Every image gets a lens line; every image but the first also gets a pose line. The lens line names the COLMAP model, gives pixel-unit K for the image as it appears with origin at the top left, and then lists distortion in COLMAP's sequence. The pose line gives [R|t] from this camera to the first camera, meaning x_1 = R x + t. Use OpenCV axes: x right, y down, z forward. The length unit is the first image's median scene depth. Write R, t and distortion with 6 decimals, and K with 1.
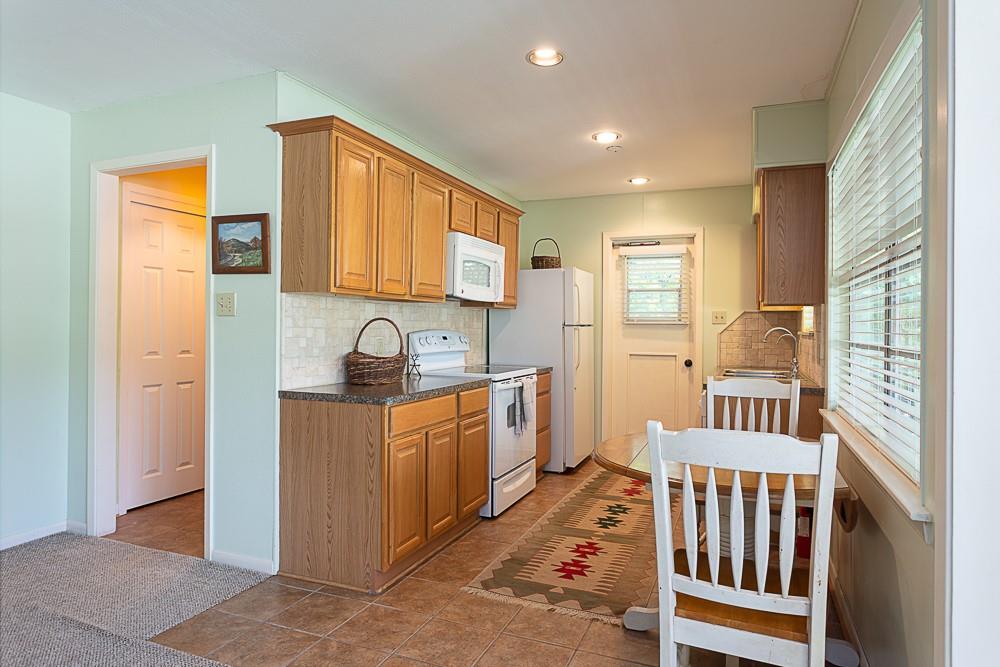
lens RADIAL K [[607.3, 0, 479.4], [0, 607.3, 319.8], [0, 0, 1]] dist [-0.005040, 0.004343]
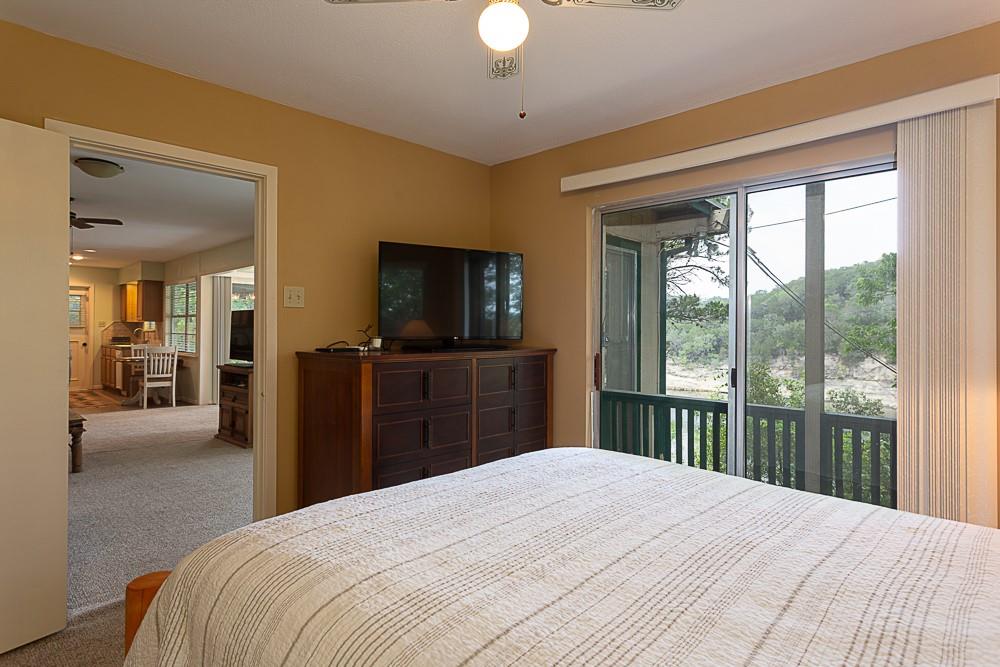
lens RADIAL K [[582.8, 0, 569.0], [0, 582.8, 325.1], [0, 0, 1]] dist [-0.000057, -0.002543]
pose [[0.335945, -0.000804, 0.941881, -1.802224], [-0.015535, 0.999859, 0.006395, -0.068367], [-0.941754, -0.016781, 0.335885, -2.338183]]
